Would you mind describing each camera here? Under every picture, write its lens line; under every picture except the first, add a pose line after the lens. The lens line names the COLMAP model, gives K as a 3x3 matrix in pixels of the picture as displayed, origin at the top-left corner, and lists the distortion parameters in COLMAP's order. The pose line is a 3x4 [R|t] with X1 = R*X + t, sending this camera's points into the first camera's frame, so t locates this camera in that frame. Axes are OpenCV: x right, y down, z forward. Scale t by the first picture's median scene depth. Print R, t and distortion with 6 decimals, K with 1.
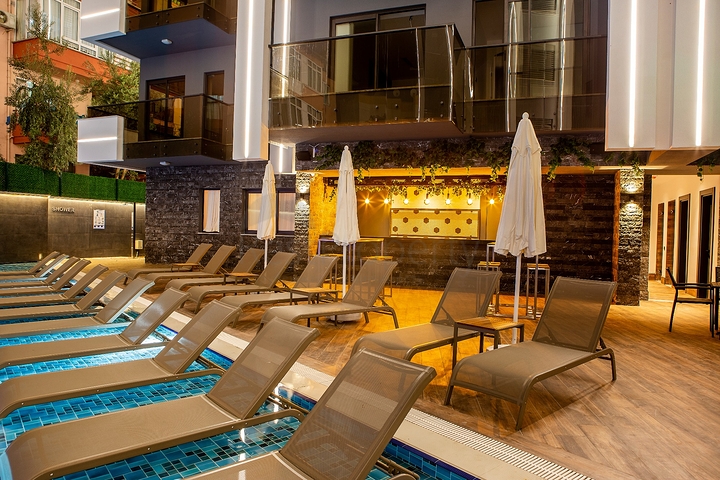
lens RADIAL K [[487.6, 0, 363.2], [0, 487.6, 238.4], [0, 0, 1]] dist [-0.117369, 0.077291]
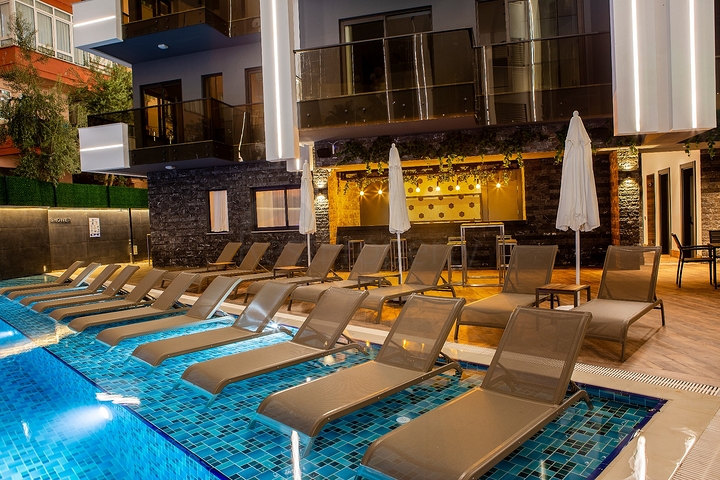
lens RADIAL K [[487.6, 0, 363.2], [0, 487.6, 238.4], [0, 0, 1]] dist [-0.117369, 0.077291]
pose [[0.994554, -0.070017, 0.077207, -0.123156], [0.068408, 0.997386, 0.023288, -0.003076], [-0.078636, -0.017880, 0.996743, -0.059798]]
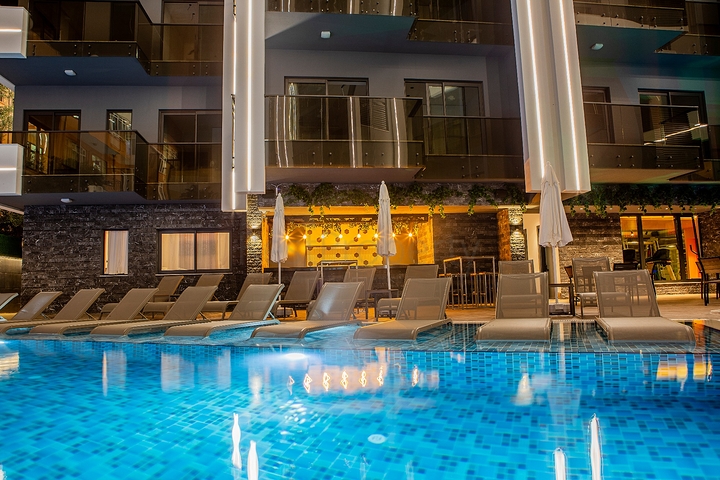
lens RADIAL K [[487.6, 0, 363.2], [0, 487.6, 238.4], [0, 0, 1]] dist [-0.117369, 0.077291]
pose [[0.887277, -0.003668, 0.461222, -0.414113], [0.060047, 0.992376, -0.107625, 0.060500], [-0.457311, 0.123189, 0.880733, -0.066357]]
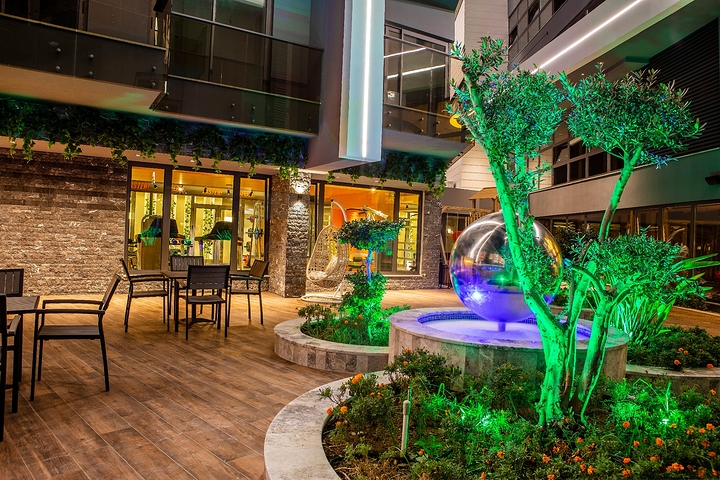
lens RADIAL K [[484.8, 0, 361.8], [0, 484.8, 230.7], [0, 0, 1]] dist [-0.045407, 0.000545]
pose [[0.620611, 0.005082, 0.784102, 0.403307], [-0.006938, 0.999975, -0.000990, 0.012245], [-0.784088, -0.004825, 0.620631, -0.066959]]
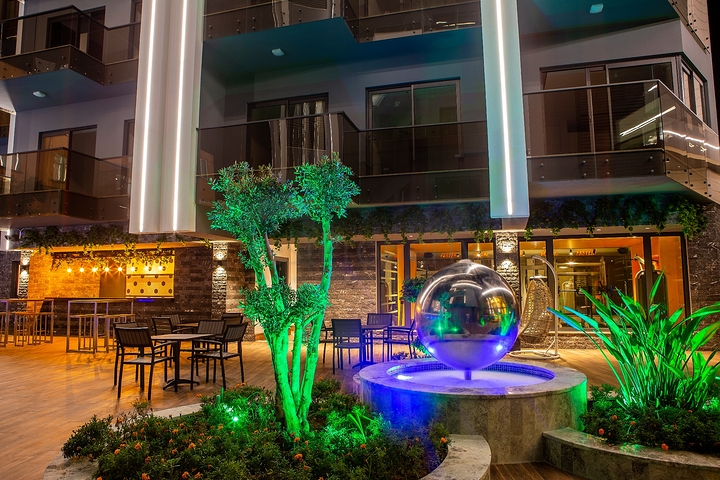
lens RADIAL K [[487.6, 0, 363.2], [0, 487.6, 238.4], [0, 0, 1]] dist [-0.117369, 0.077291]
pose [[0.995230, -0.024188, 0.094509, 0.659793], [0.035830, 0.991698, -0.123499, 0.021940], [-0.090737, 0.126296, 0.987834, -0.319221]]
